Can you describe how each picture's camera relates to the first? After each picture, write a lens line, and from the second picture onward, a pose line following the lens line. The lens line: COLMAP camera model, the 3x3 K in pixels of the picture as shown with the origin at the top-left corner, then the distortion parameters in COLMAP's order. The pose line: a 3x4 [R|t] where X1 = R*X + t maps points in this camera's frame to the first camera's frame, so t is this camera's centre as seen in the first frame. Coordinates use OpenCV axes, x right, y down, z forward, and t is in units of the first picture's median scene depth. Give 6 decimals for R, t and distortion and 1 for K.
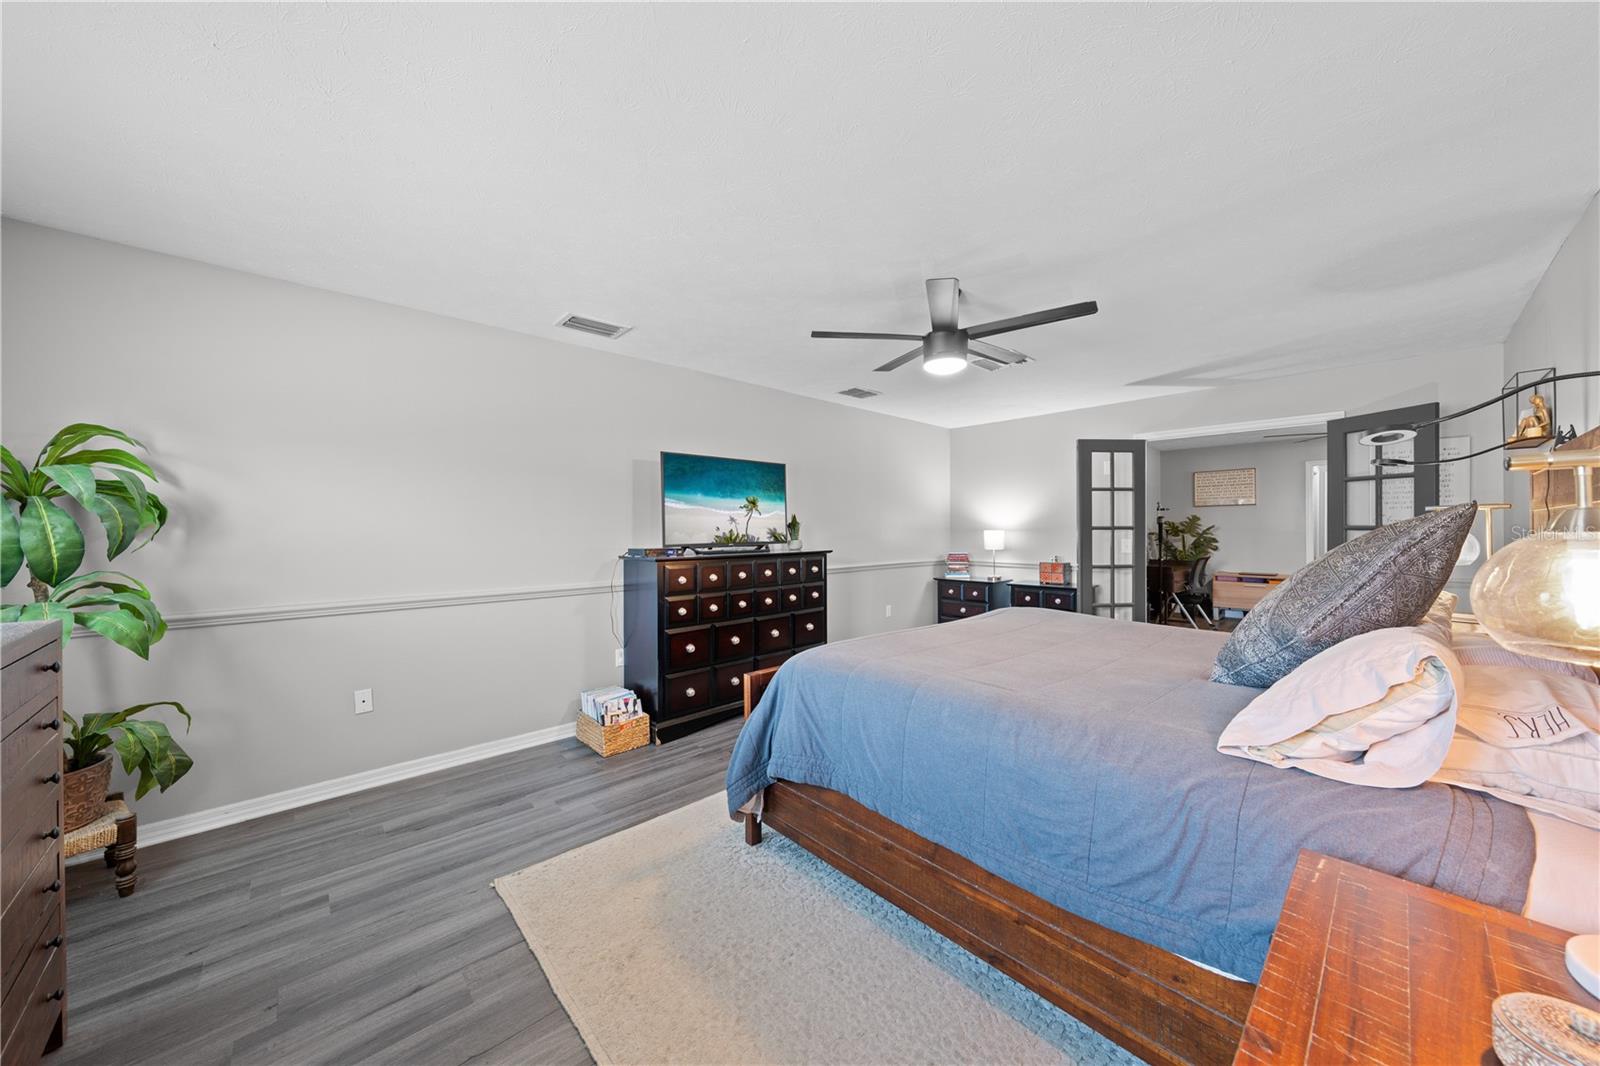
lens RADIAL K [[543.2, 0, 803.8], [0, 543.2, 531.8], [0, 0, 1]] dist [-0.003071, -0.000277]
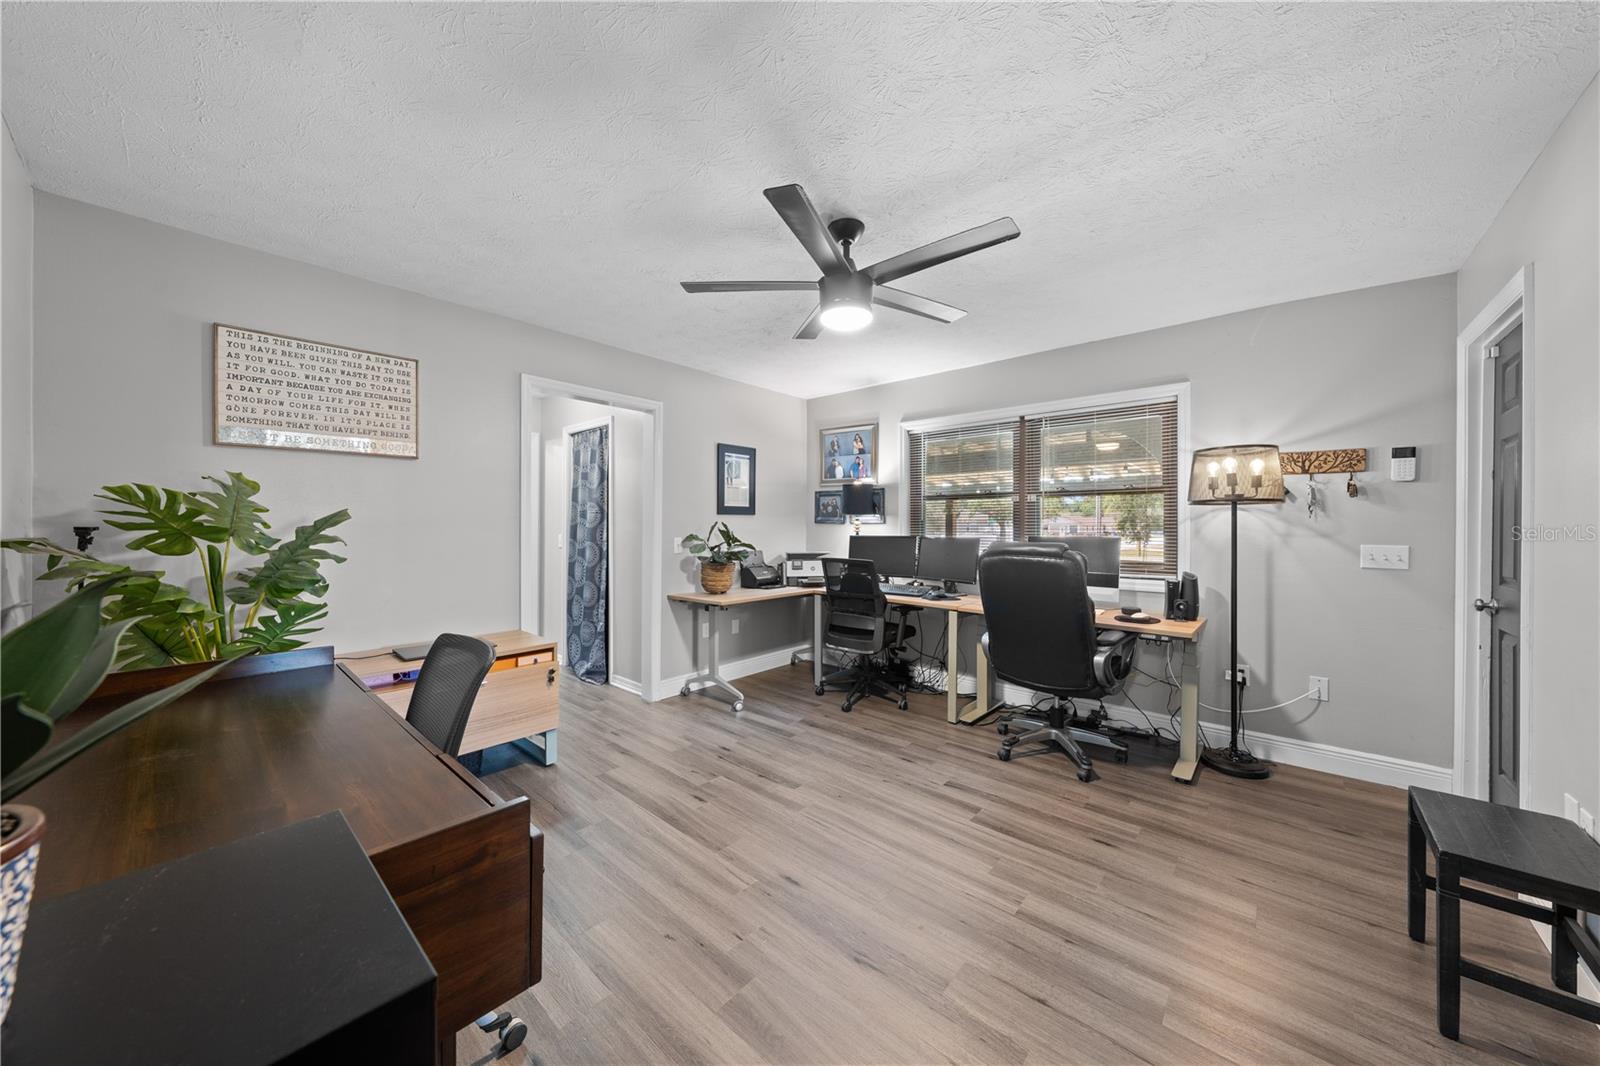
lens RADIAL K [[543.2, 0, 804.0], [0, 543.2, 528.7], [0, 0, 1]] dist [-0.003071, -0.000277]
pose [[-0.099947, 0.000344, 0.994993, 0.800747], [-0.000069, 1.000000, -0.000352, -0.004328], [-0.994993, -0.000103, -0.099947, 1.413143]]
